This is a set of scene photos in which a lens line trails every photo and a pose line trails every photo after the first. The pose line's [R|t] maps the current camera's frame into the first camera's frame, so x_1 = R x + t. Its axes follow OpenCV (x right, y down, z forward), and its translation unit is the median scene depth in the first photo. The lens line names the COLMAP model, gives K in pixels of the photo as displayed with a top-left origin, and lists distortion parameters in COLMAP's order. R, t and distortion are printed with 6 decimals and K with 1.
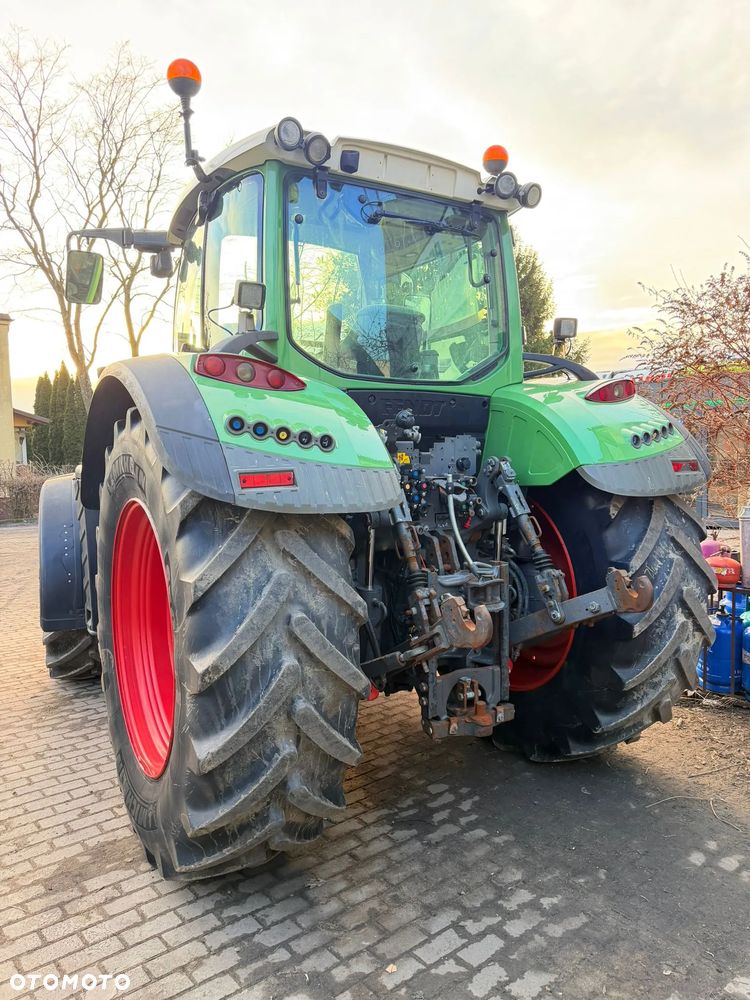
lens RADIAL K [[702.0, 0, 380.2], [0, 702.0, 494.7], [0, 0, 1]] dist [0.038763, -0.039678]
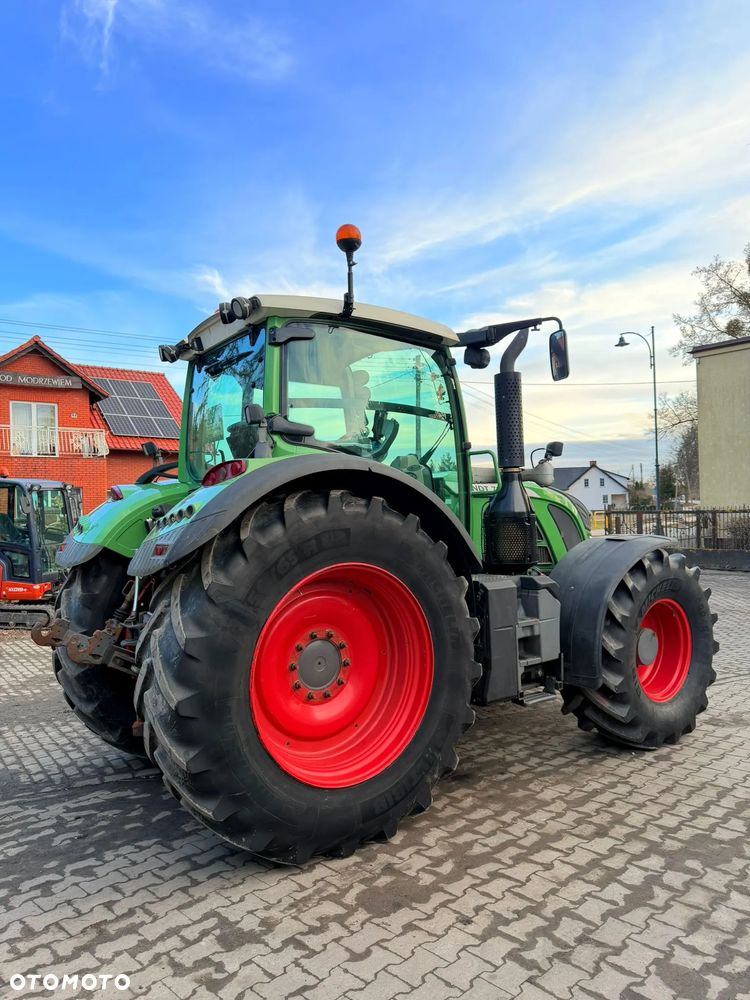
lens RADIAL K [[709.3, 0, 375.0], [0, 709.3, 500.0], [0, 0, 1]] dist [0.033801, -0.046920]
pose [[0.078733, -0.025000, -0.996582, 1.557285], [-0.027887, 0.999239, -0.027270, -0.098856], [0.996506, 0.029939, 0.077976, 1.296585]]
